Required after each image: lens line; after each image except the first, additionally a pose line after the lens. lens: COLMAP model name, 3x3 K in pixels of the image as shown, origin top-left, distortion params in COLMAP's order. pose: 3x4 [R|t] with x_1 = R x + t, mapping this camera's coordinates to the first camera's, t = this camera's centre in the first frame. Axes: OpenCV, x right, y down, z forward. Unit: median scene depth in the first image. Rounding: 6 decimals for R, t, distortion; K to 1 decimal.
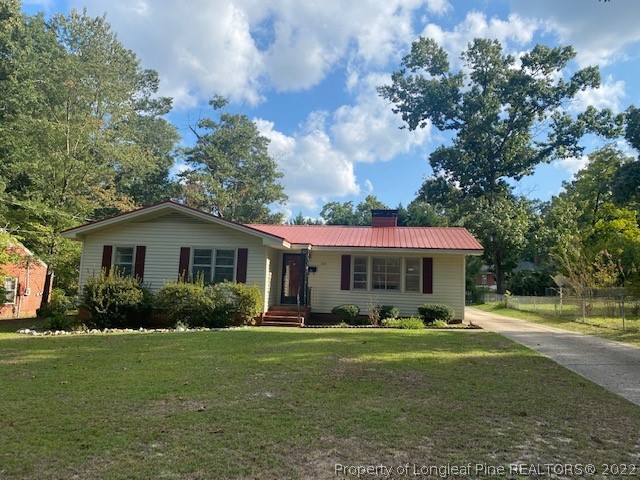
lens RADIAL K [[470.2, 0, 320.0], [0, 470.2, 240.0], [0, 0, 1]] dist [0.000665, -0.026440]
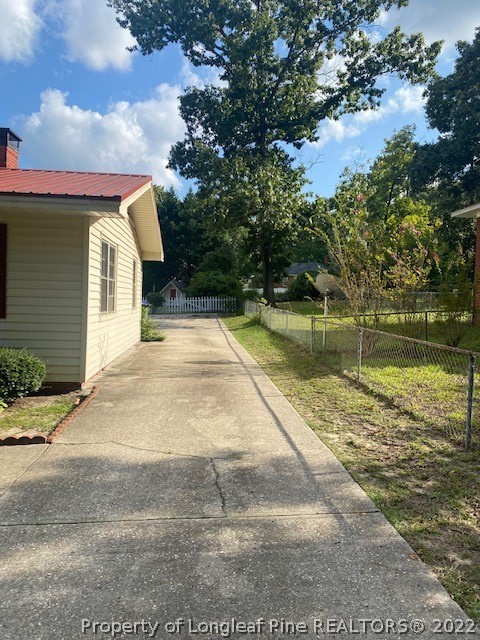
lens RADIAL K [[472.1, 0, 240.0], [0, 472.1, 320.0], [0, 0, 1]] dist [0.025616, -0.002090]
pose [[0.971674, -0.022348, 0.235268, 0.165529], [-0.016438, 0.986717, 0.161616, 0.024440], [-0.235755, -0.160905, 0.958399, 0.287580]]
